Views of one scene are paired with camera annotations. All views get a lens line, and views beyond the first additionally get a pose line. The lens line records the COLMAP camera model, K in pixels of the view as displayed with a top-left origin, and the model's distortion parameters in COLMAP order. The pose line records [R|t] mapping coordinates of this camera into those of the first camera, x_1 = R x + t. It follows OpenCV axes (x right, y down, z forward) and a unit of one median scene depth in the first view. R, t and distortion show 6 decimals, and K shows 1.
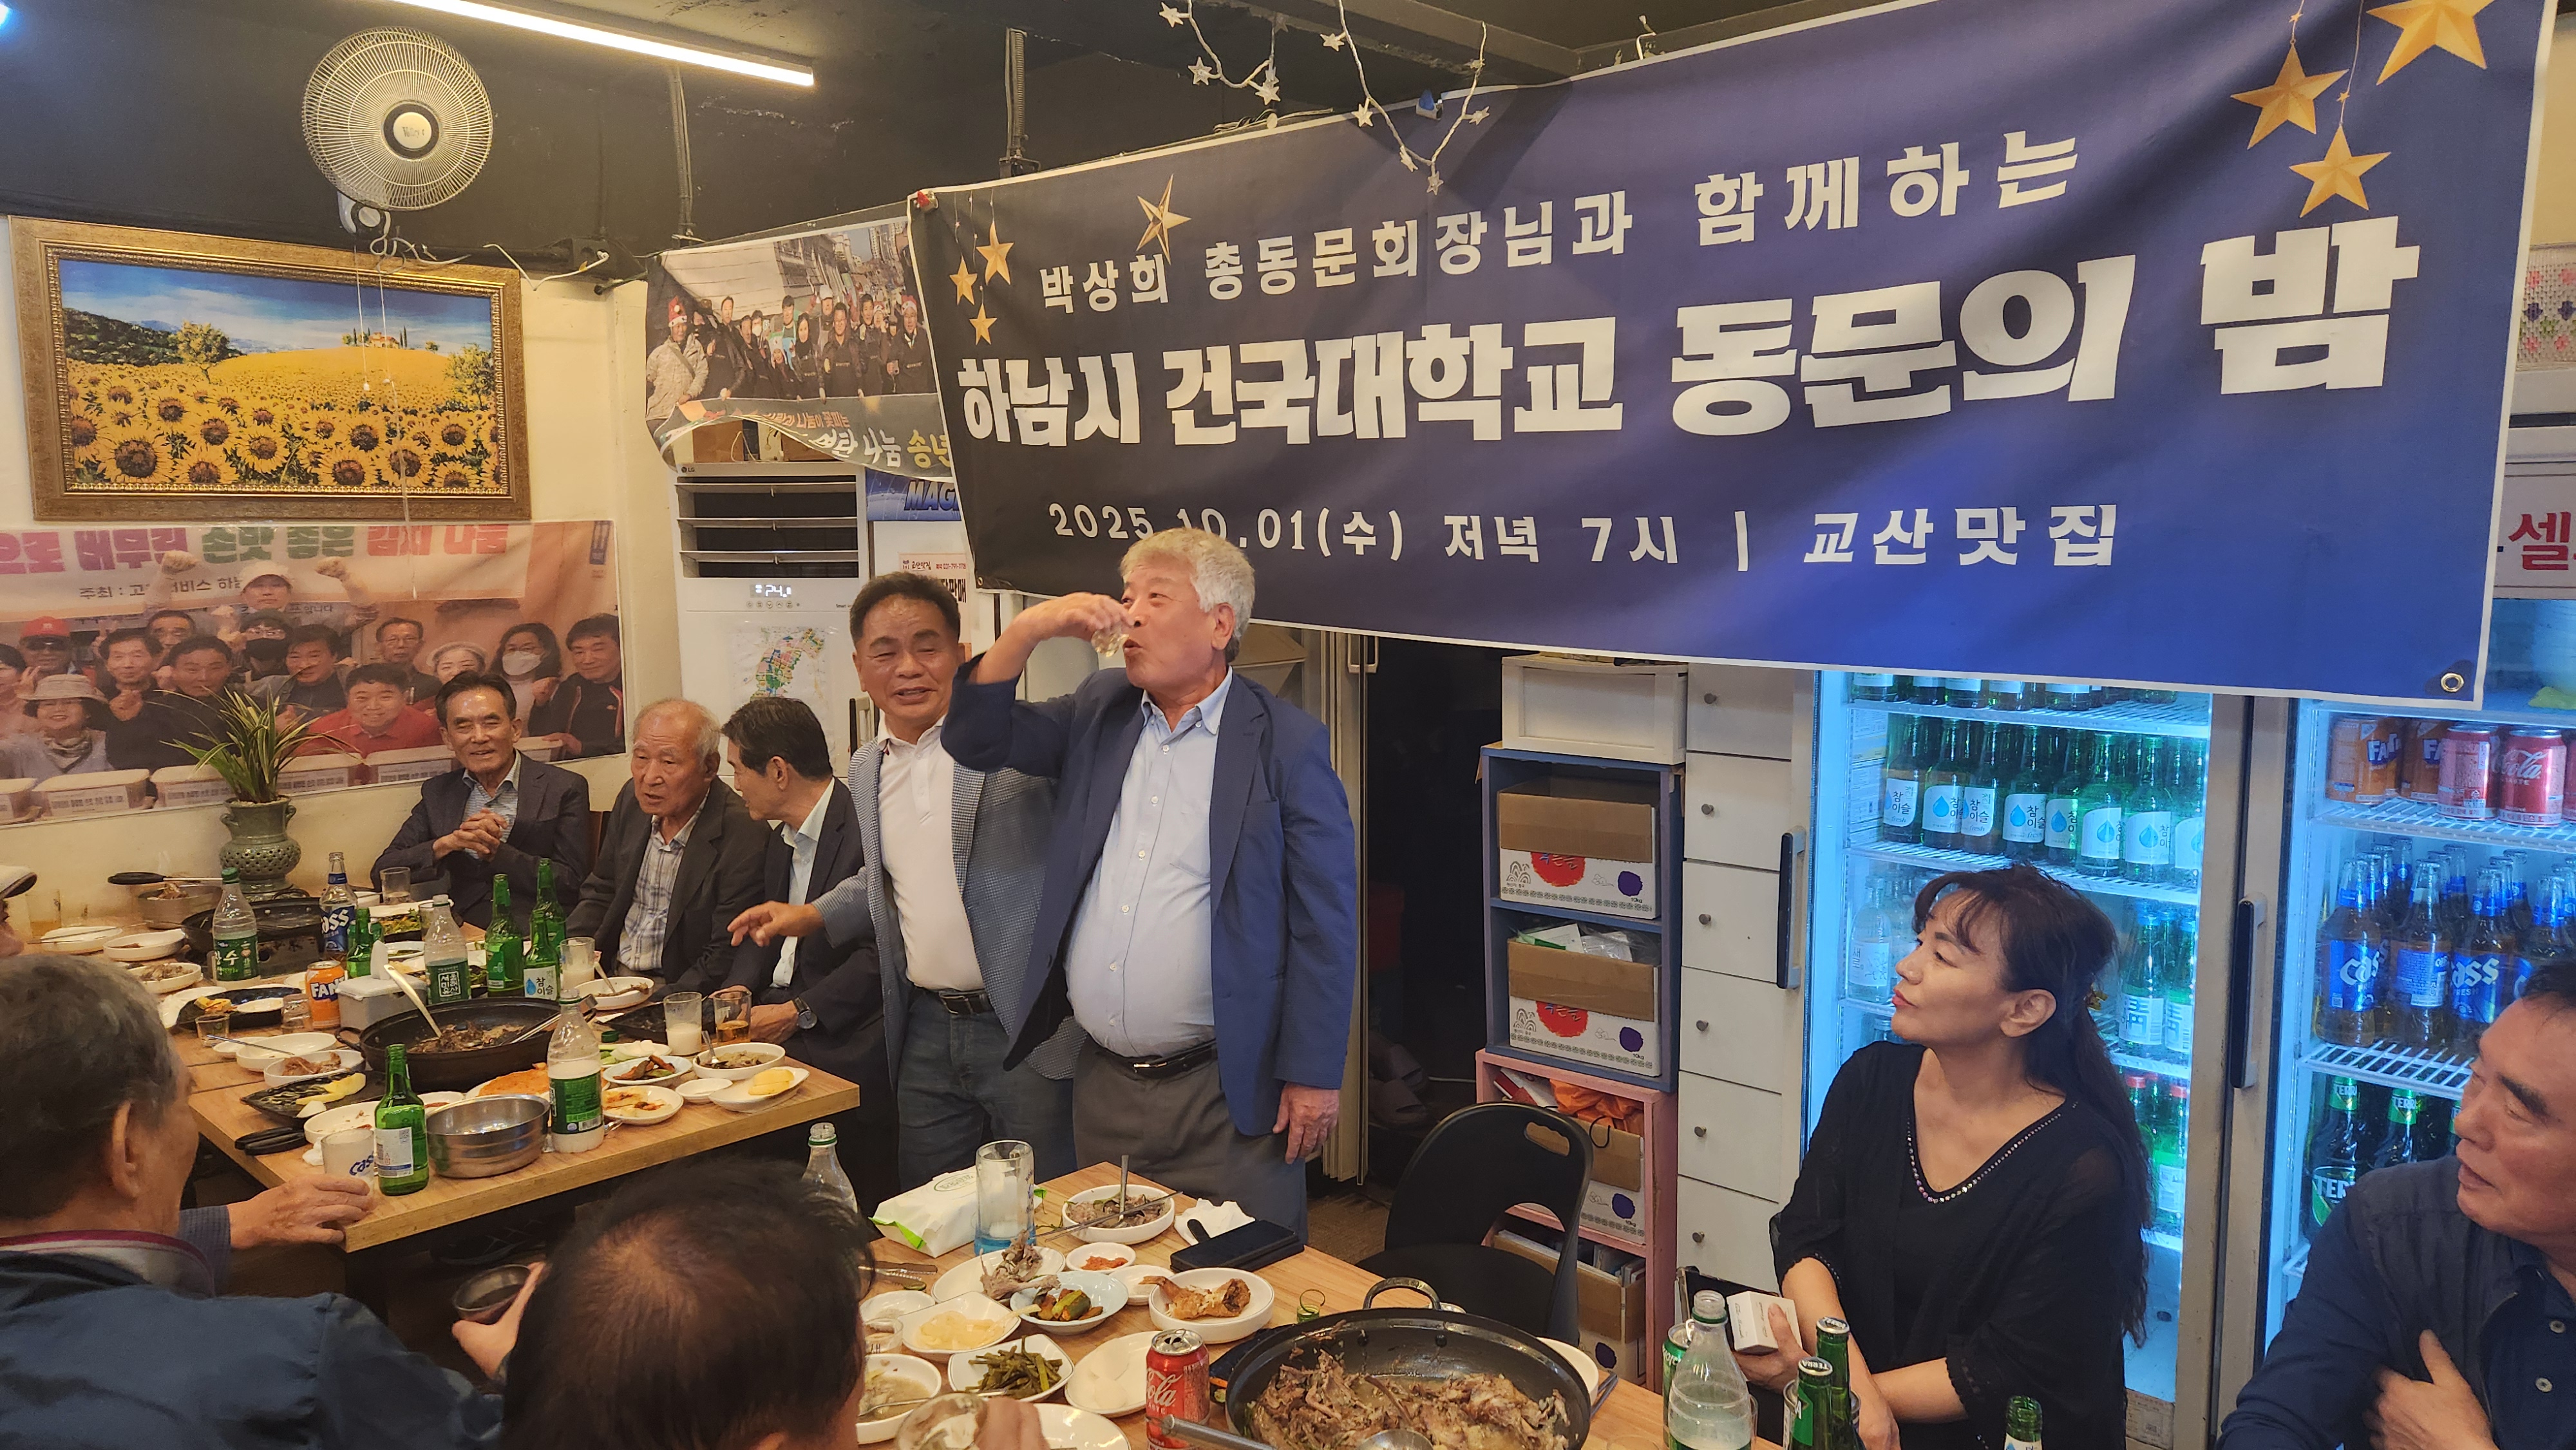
lens RADIAL K [[1703.7, 0, 1315.1], [0, 1703.7, 714.8], [0, 0, 1]] dist [0.074193, -0.057223]
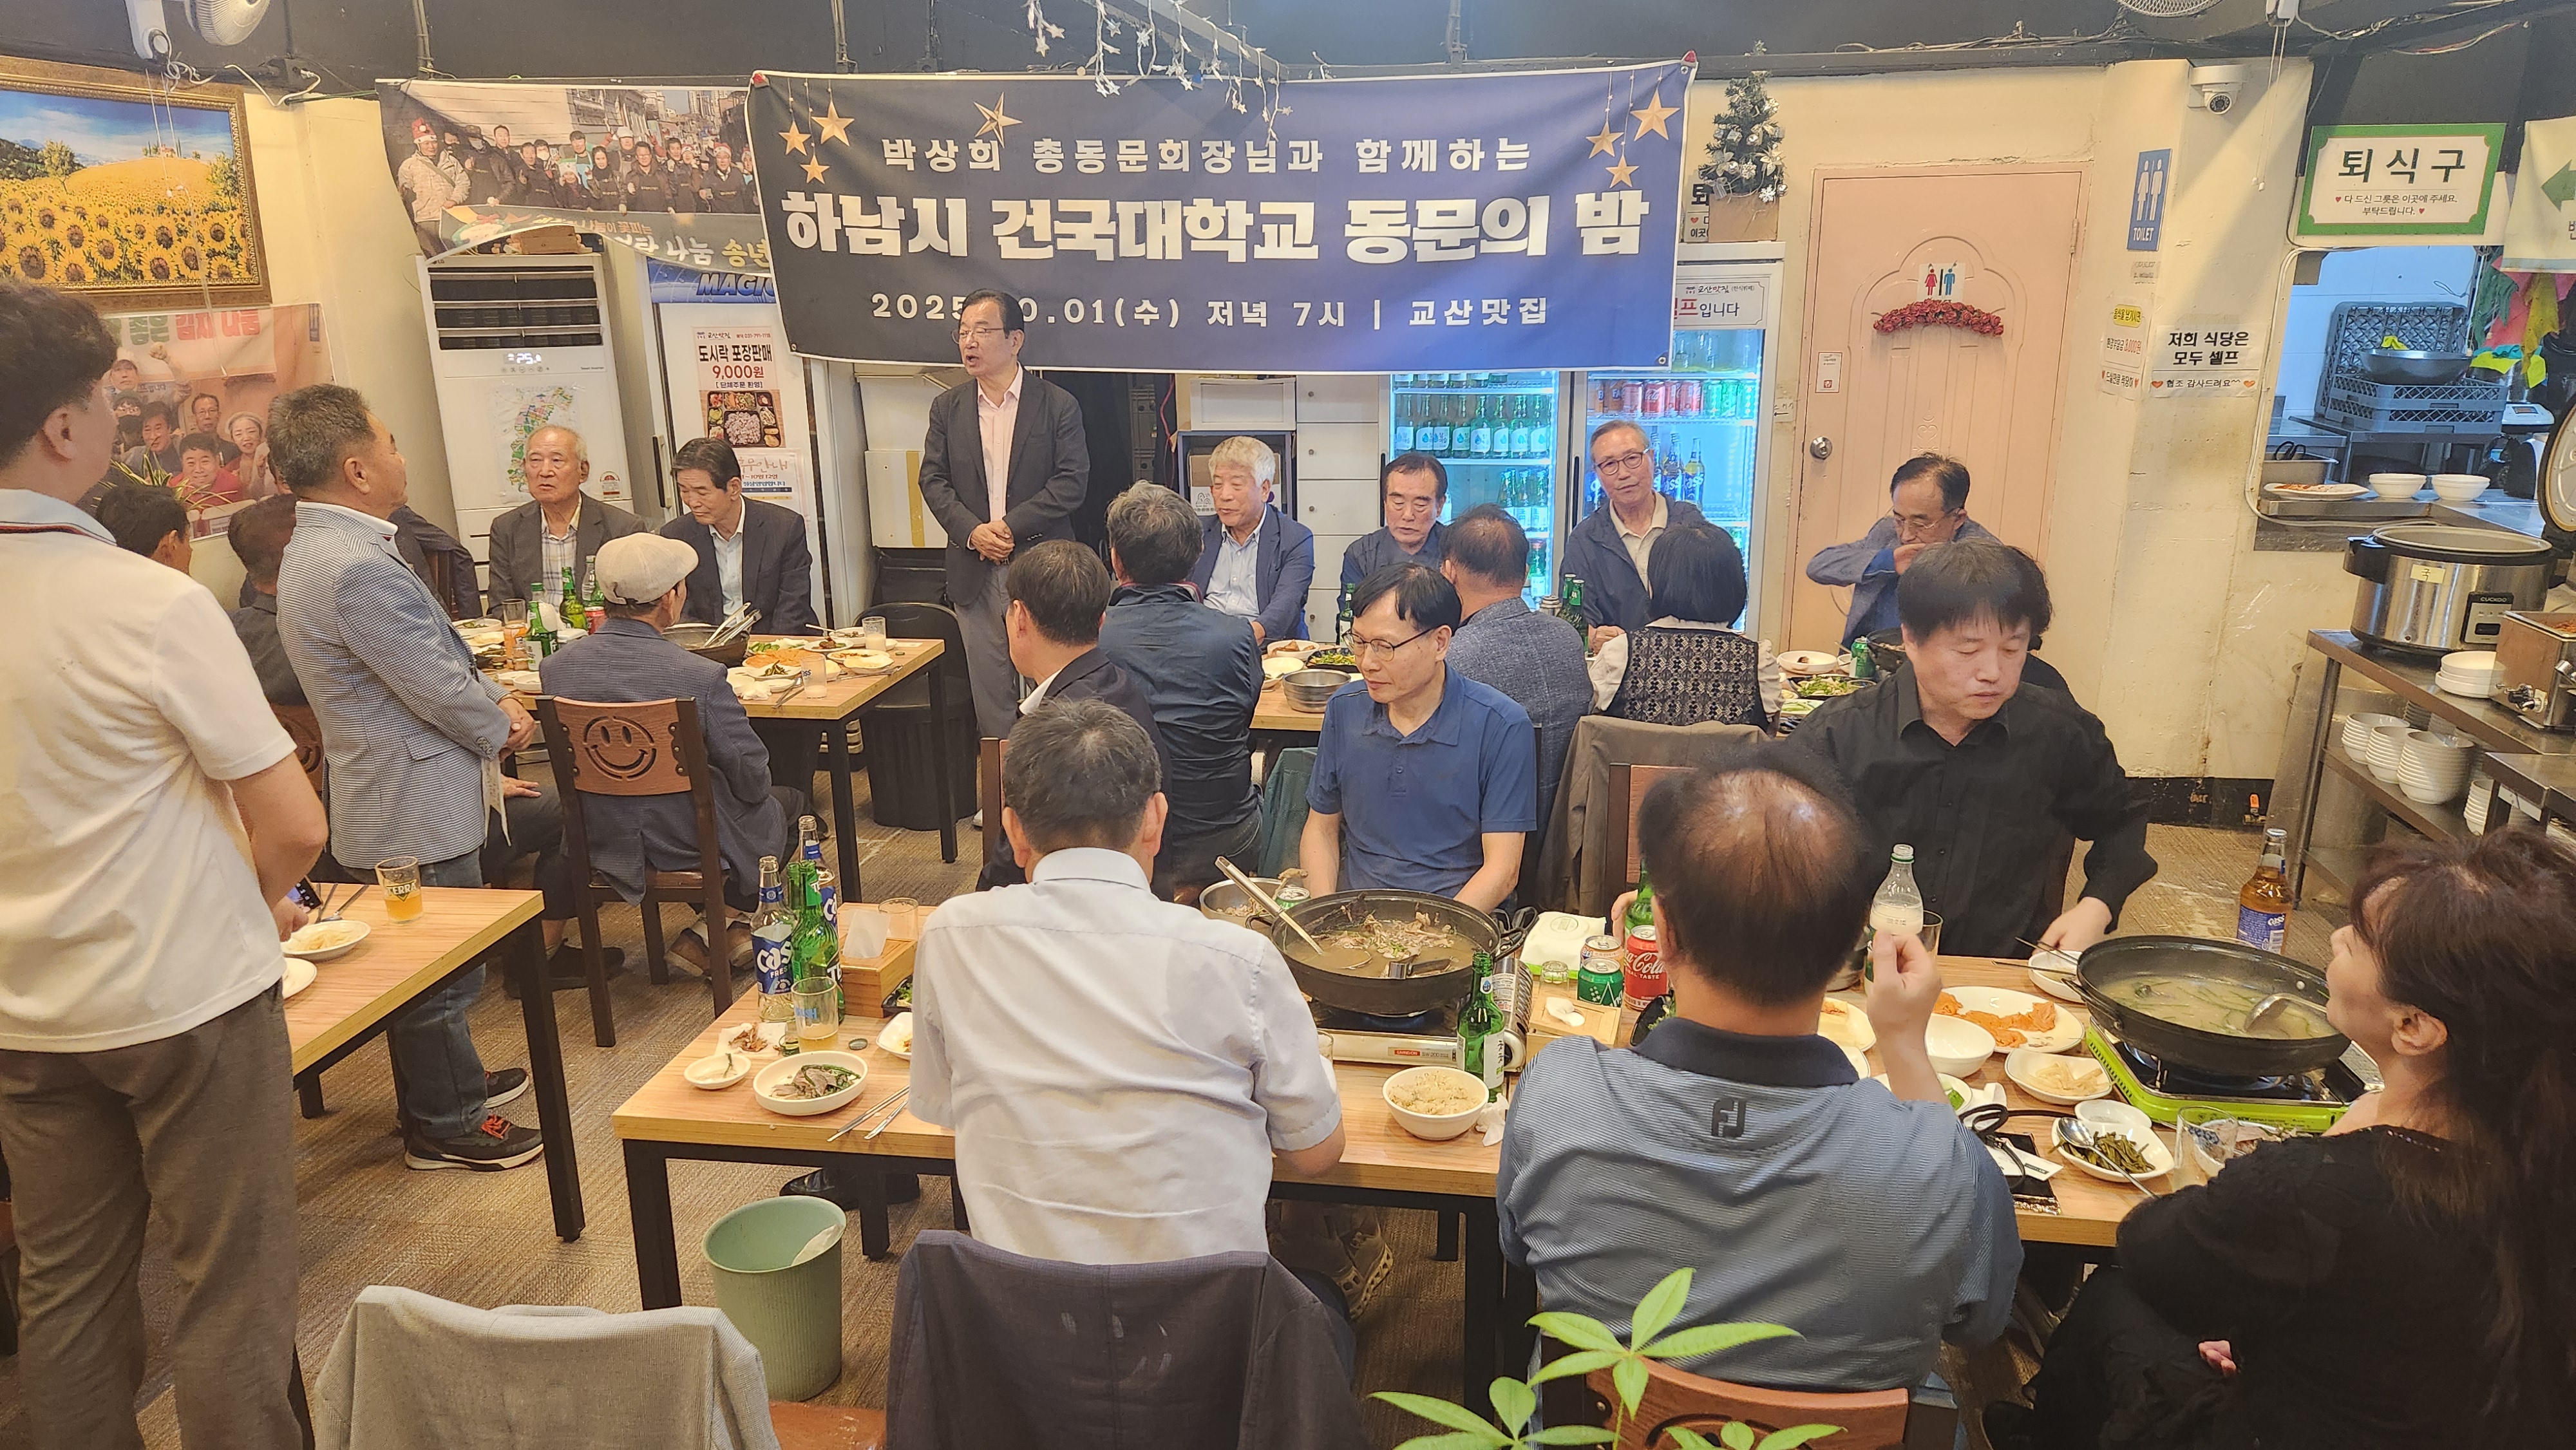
lens RADIAL K [[1703.7, 0, 1282.6], [0, 1703.7, 726.4], [0, 0, 1]] dist [0.074193, -0.057223]
pose [[0.823793, -0.157150, 0.544674, -0.668903], [0.072437, 0.982113, 0.173802, 0.016105], [-0.562244, -0.103722, 0.820441, -0.459340]]
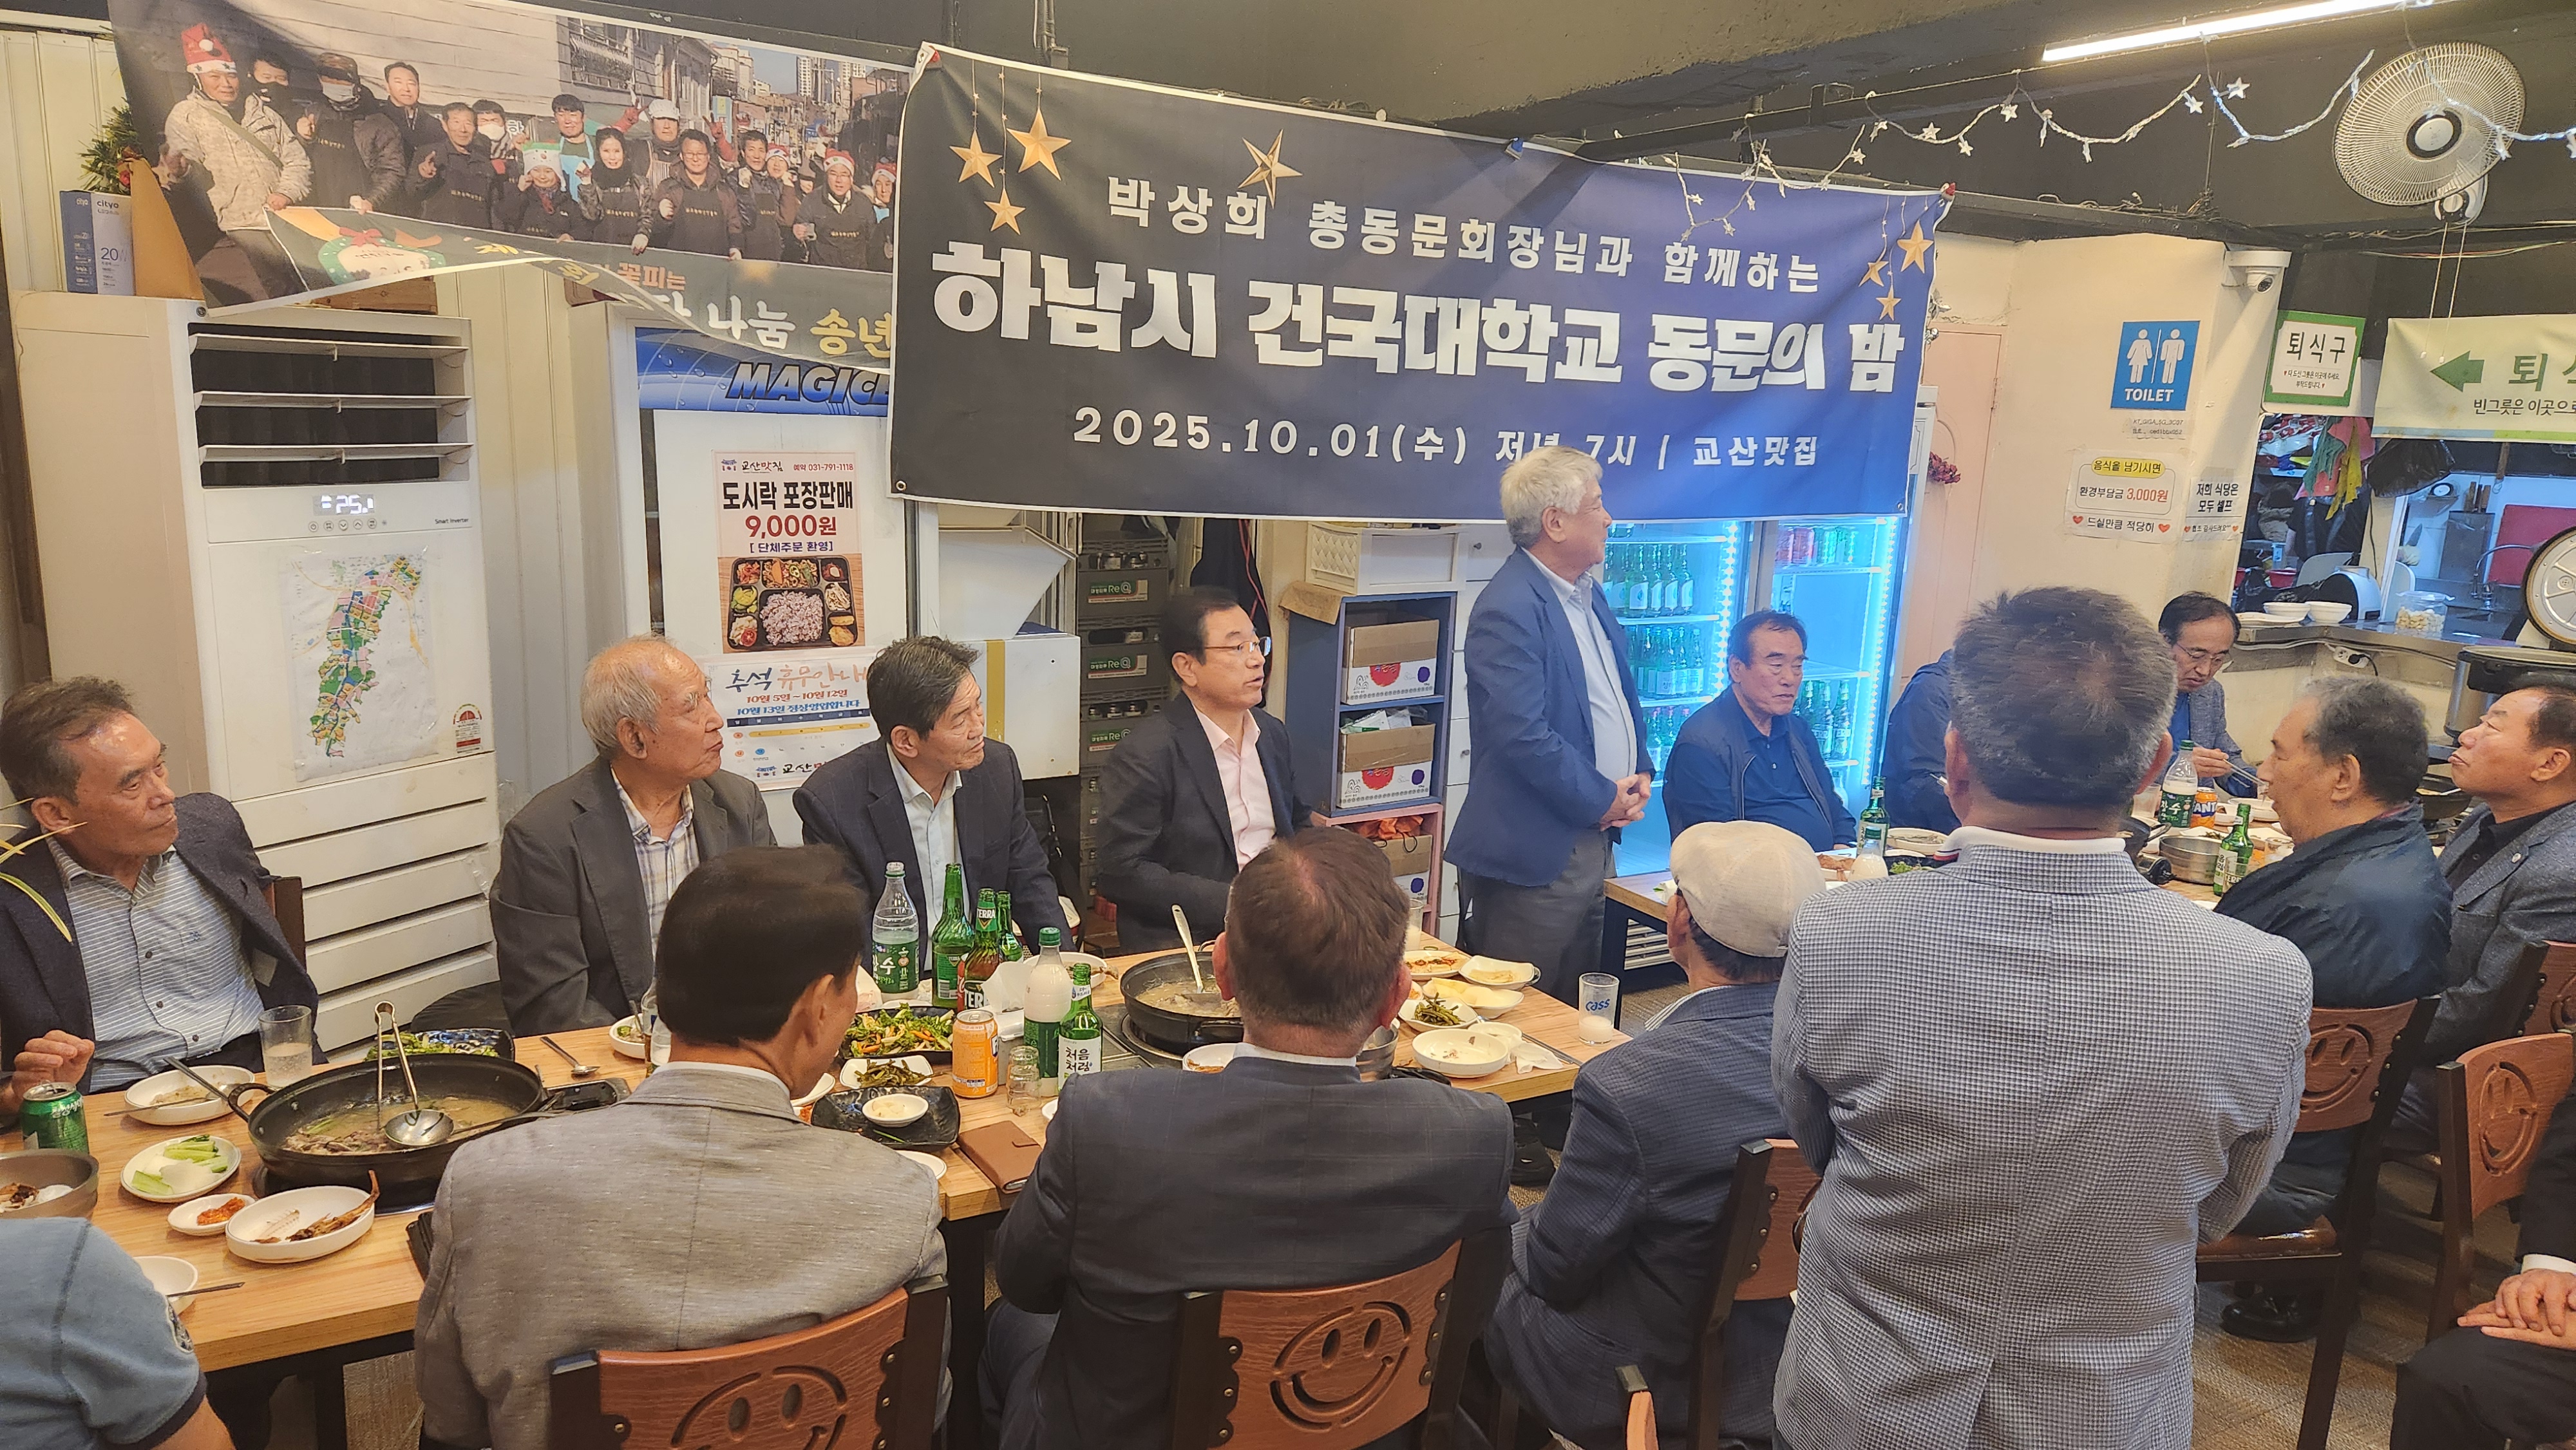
lens RADIAL K [[1703.7, 0, 1290.9], [0, 1703.7, 765.3], [0, 0, 1]] dist [0.074193, -0.057223]
pose [[0.295643, -0.187259, 0.936765, -0.969758], [0.073530, 0.982151, 0.173125, -0.070048], [-0.952464, 0.017697, 0.304135, 0.496175]]
